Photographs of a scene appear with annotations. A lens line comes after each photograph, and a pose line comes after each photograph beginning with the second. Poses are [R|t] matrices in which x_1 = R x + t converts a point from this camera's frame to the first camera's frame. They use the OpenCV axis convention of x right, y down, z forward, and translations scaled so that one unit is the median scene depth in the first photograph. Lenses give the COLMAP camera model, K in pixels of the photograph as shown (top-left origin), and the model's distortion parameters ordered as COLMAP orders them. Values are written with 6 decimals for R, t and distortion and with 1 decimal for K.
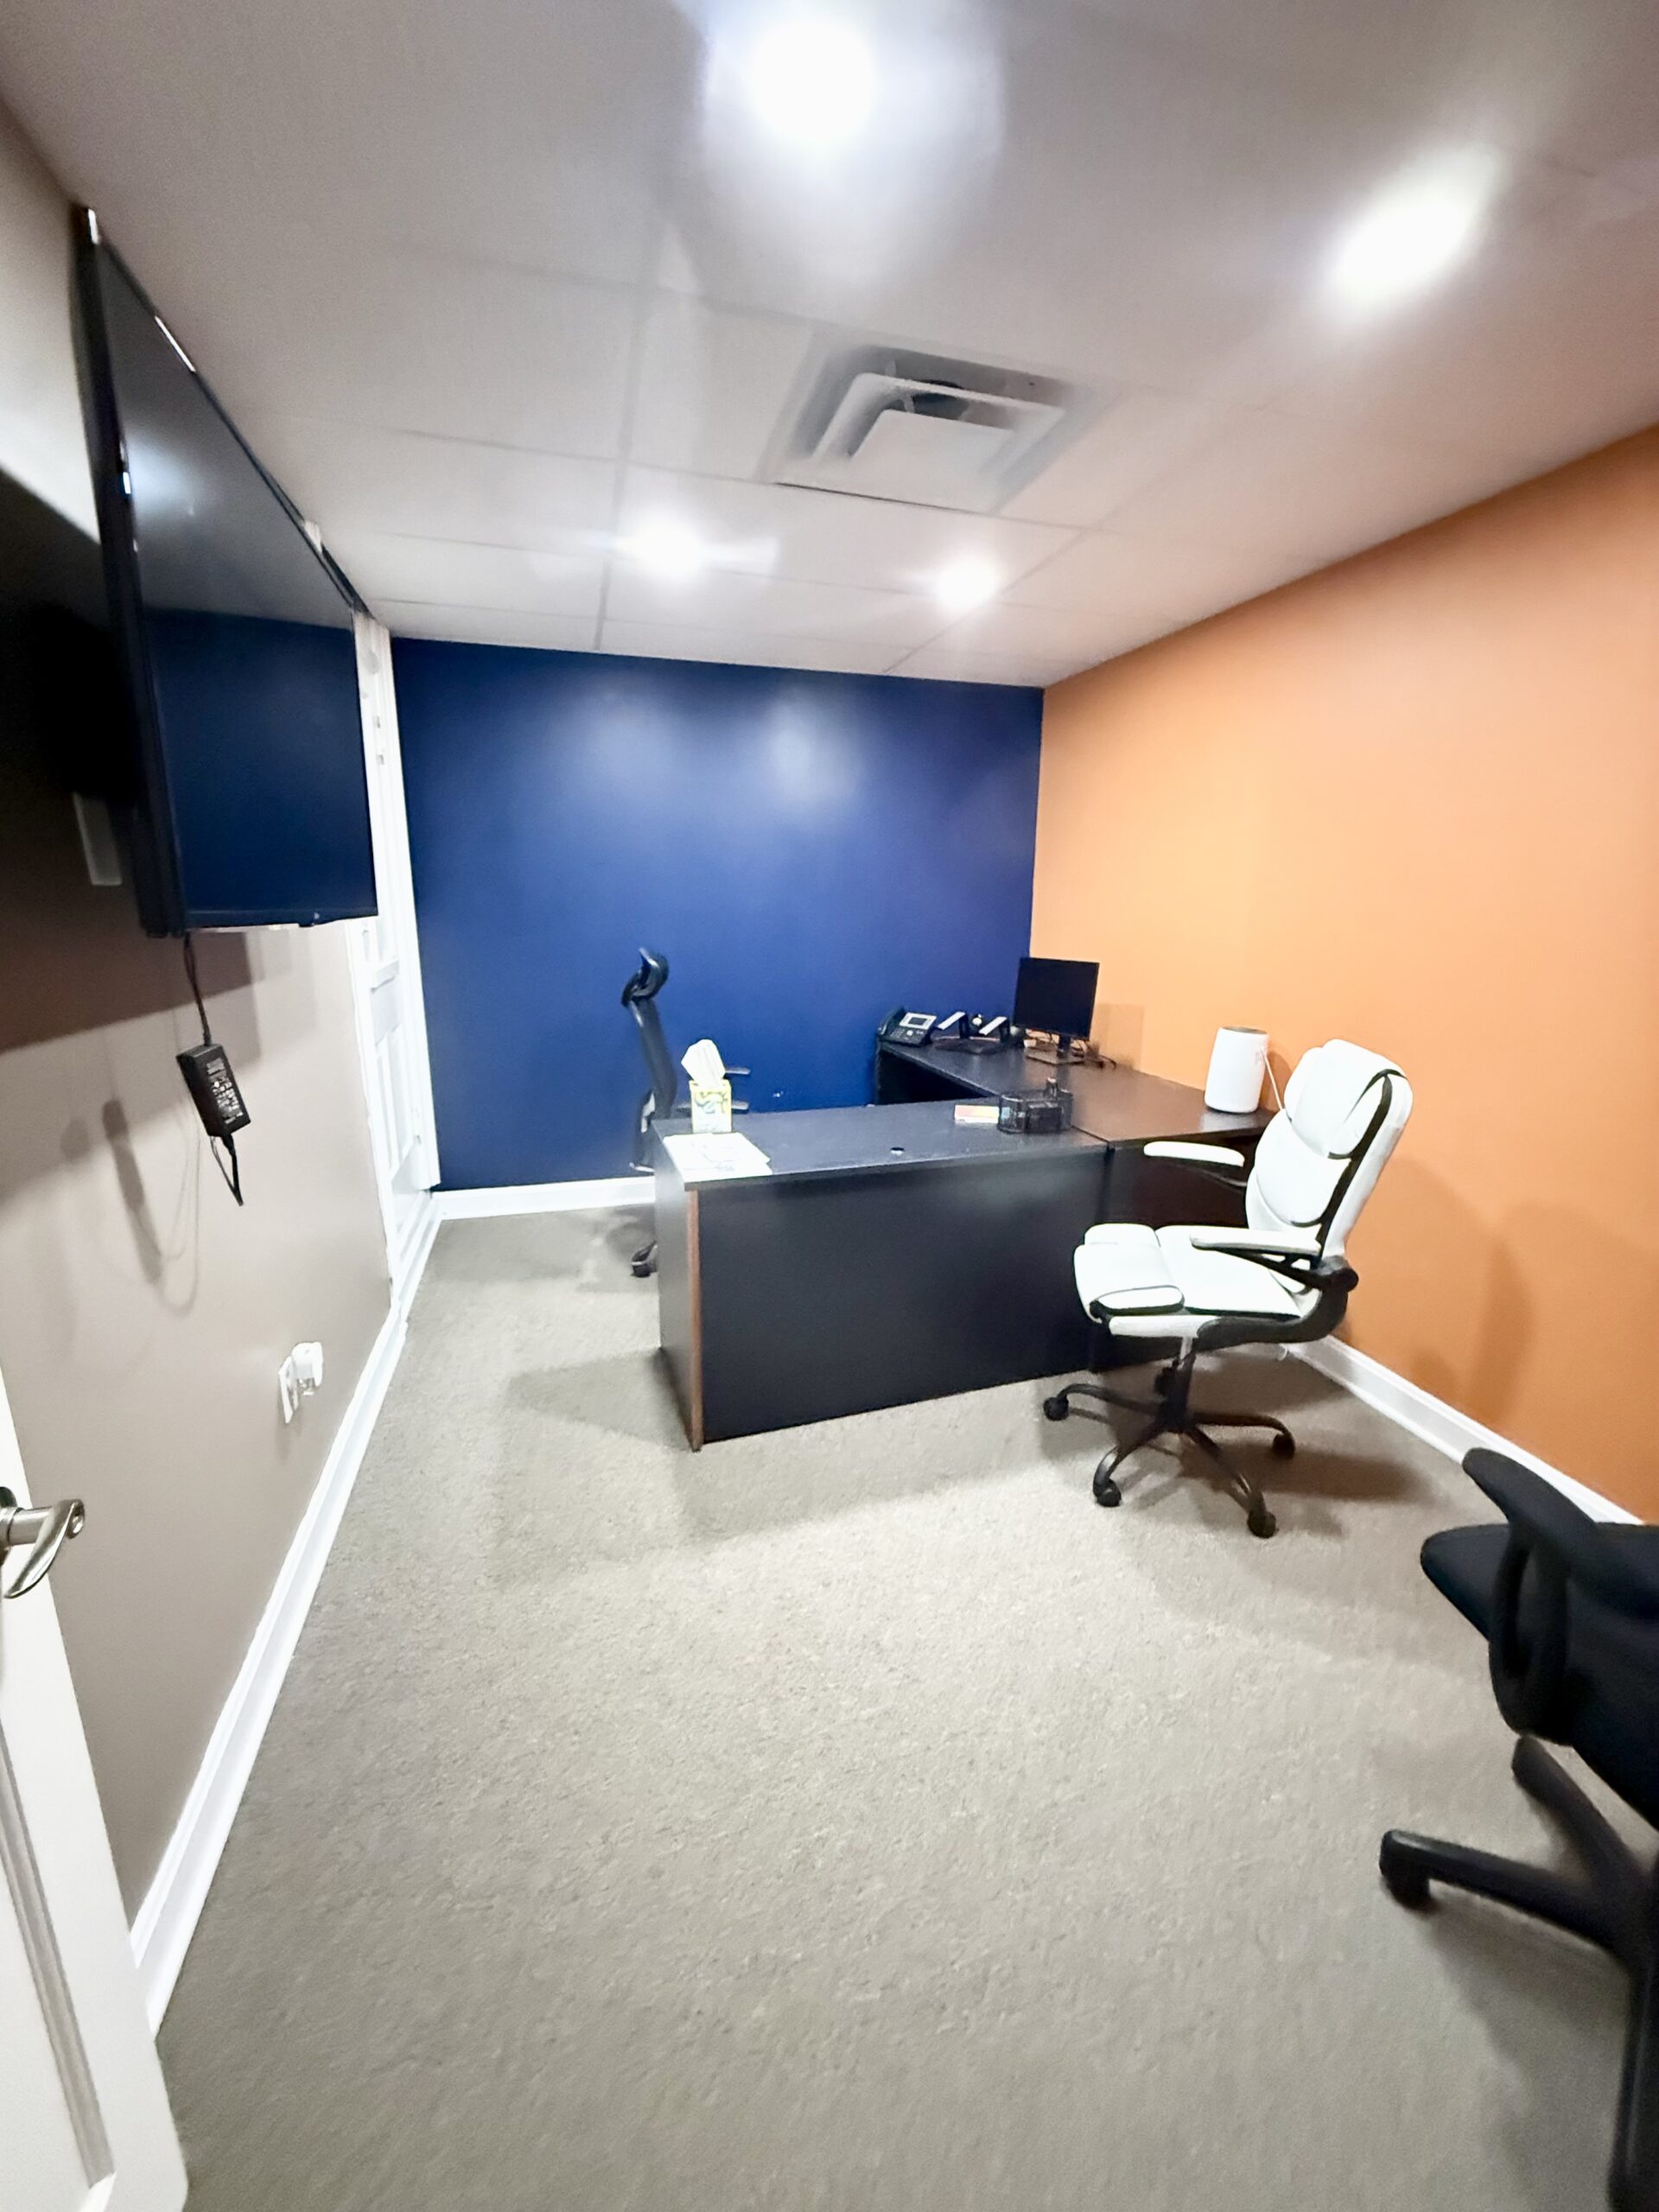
lens RADIAL K [[892.3, 0, 830.3], [0, 892.3, 1109.4], [0, 0, 1]] dist [-0.008655, 0.001650]
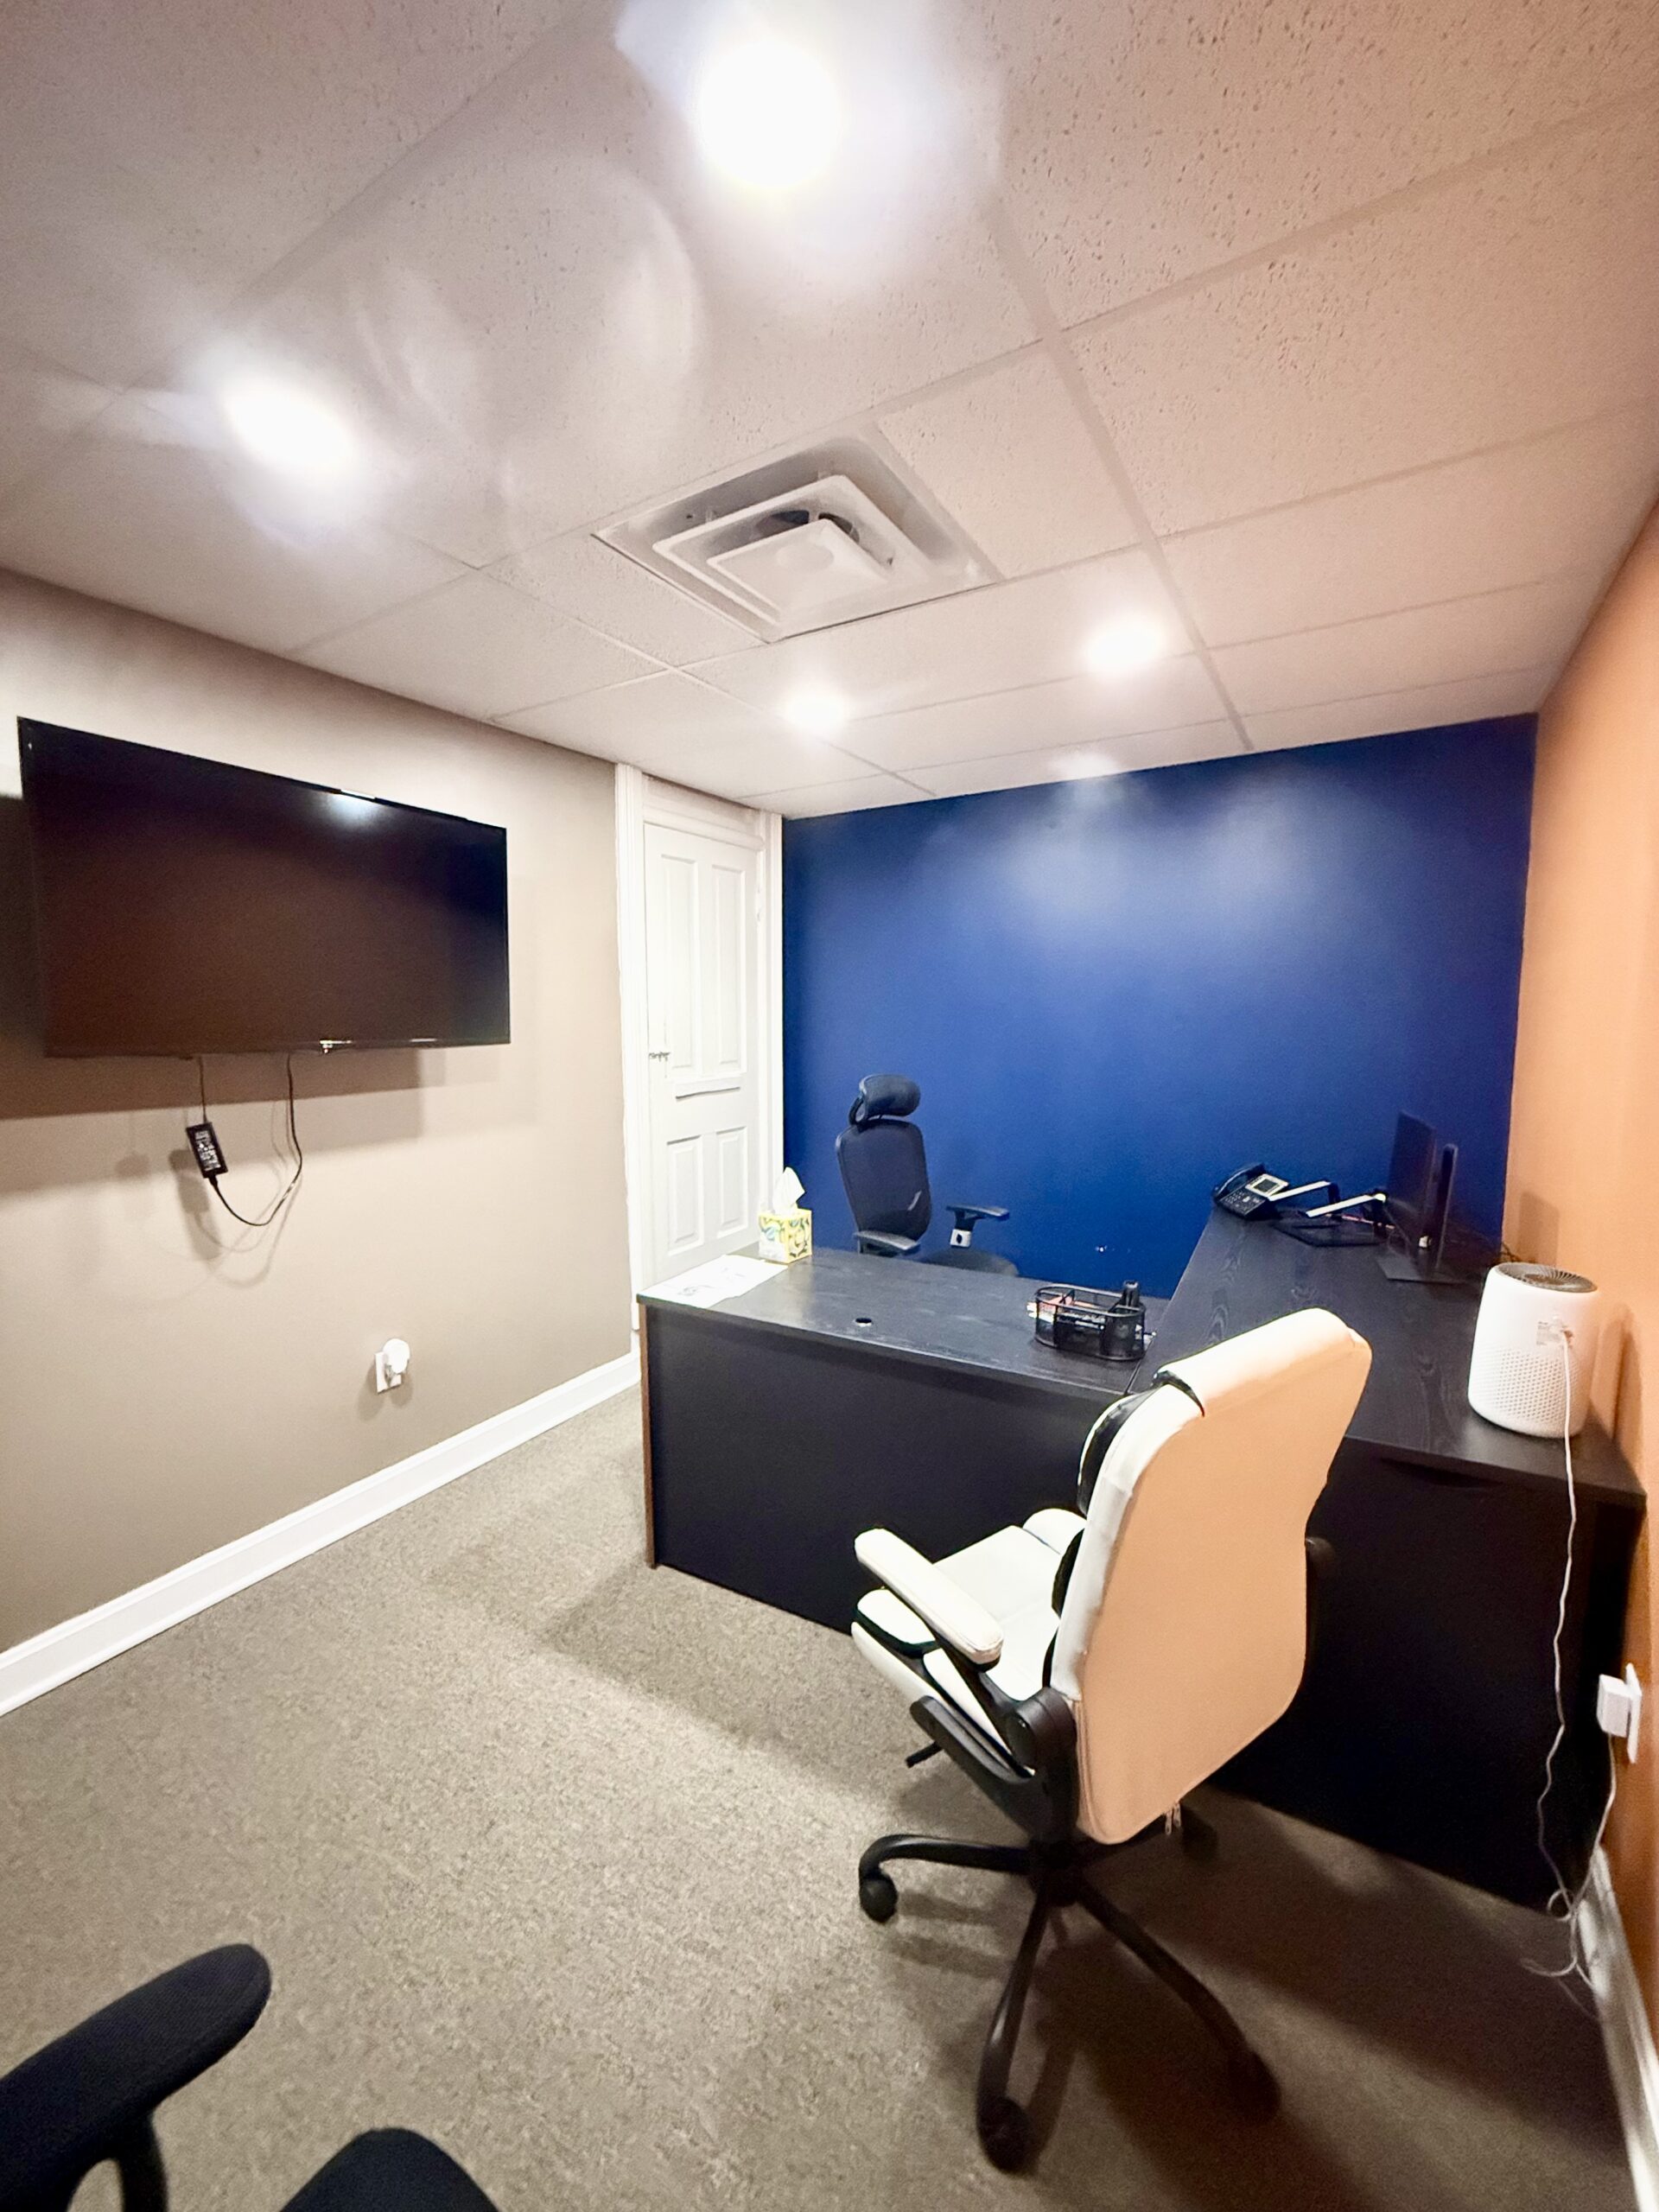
lens RADIAL K [[892.3, 0, 838.2], [0, 892.3, 1123.7], [0, 0, 1]] dist [-0.008655, 0.001650]
pose [[0.655086, 0.074242, -0.751898, 1.316169], [-0.162118, 0.985794, -0.043907, -0.186618], [0.737957, 0.150659, 0.657816, 0.788910]]
